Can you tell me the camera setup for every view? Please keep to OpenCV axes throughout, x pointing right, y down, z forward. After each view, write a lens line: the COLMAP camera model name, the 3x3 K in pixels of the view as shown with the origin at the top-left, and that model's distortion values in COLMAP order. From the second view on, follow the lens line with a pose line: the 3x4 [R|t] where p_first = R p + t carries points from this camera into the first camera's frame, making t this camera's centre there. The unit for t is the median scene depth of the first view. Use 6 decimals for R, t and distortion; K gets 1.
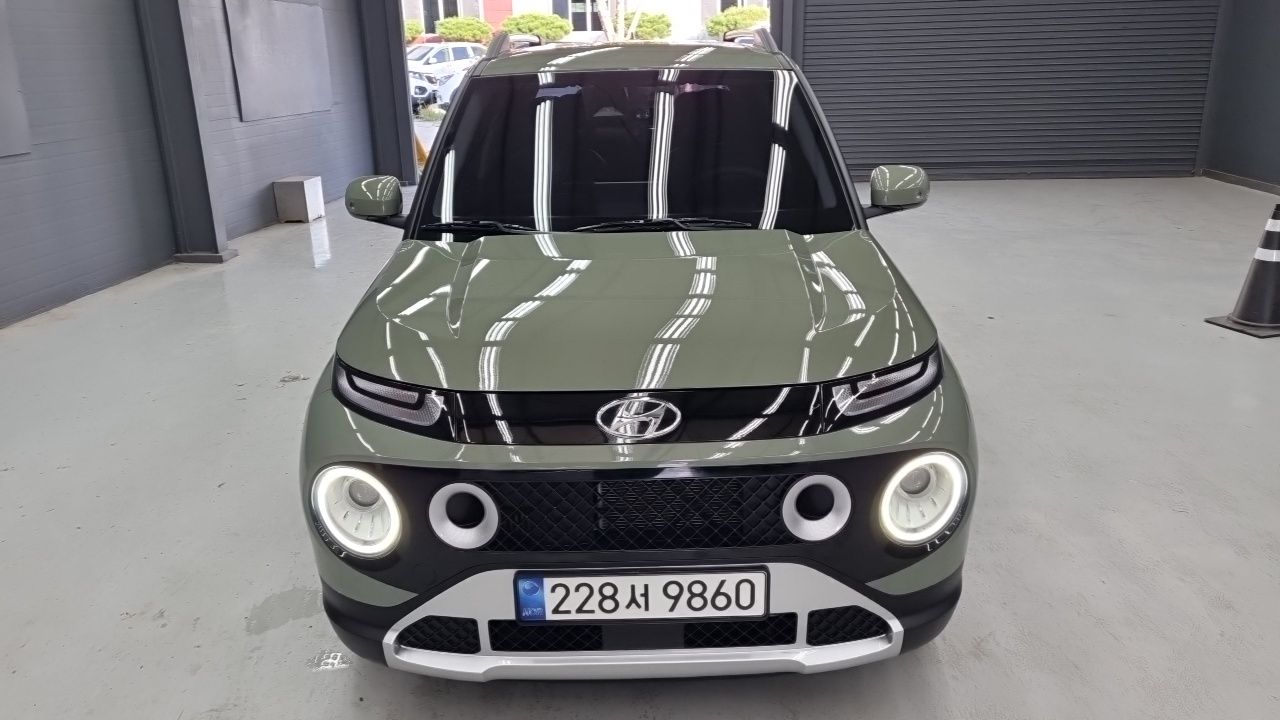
lens RADIAL K [[942.7, 0, 648.9], [0, 942.7, 361.9], [0, 0, 1]] dist [0.023068, 0.000945]
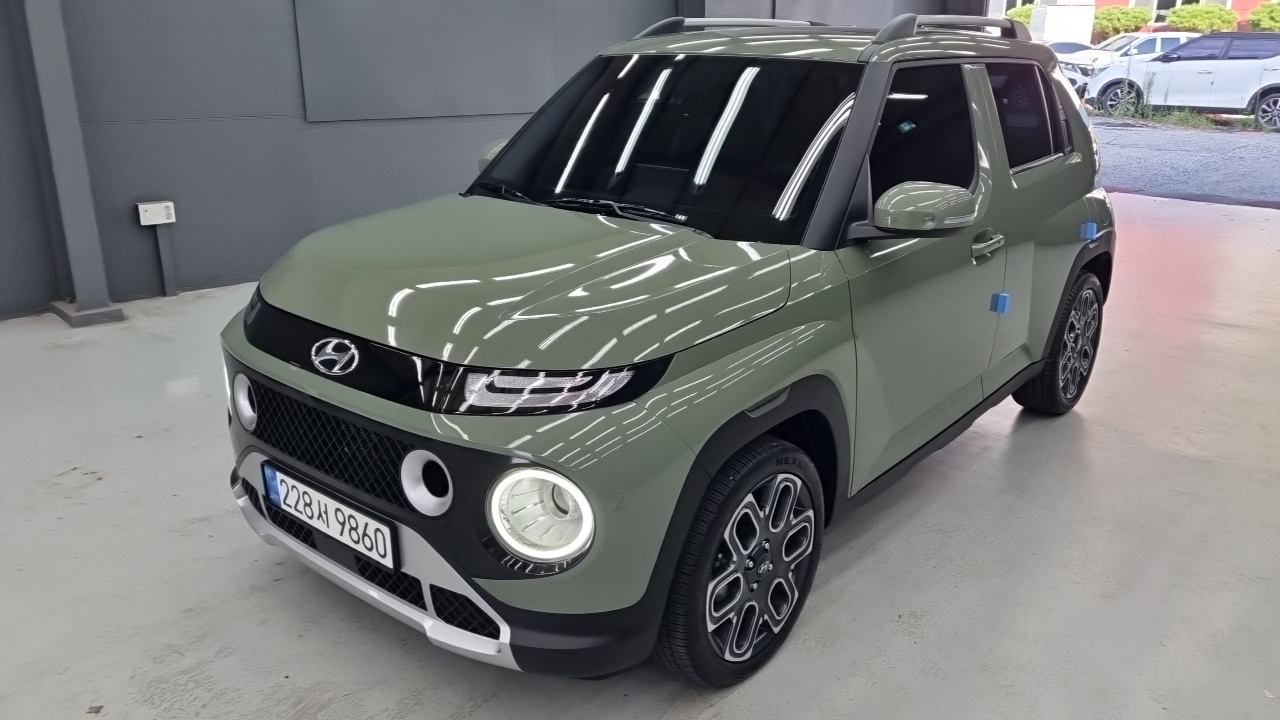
lens RADIAL K [[942.7, 0, 641.2], [0, 942.7, 358.4], [0, 0, 1]] dist [0.023068, 0.000945]
pose [[0.773349, 0.231452, -0.590222, 0.910250], [-0.226310, 0.970425, 0.084020, -0.112471], [0.592213, 0.068596, 0.802857, 0.302528]]
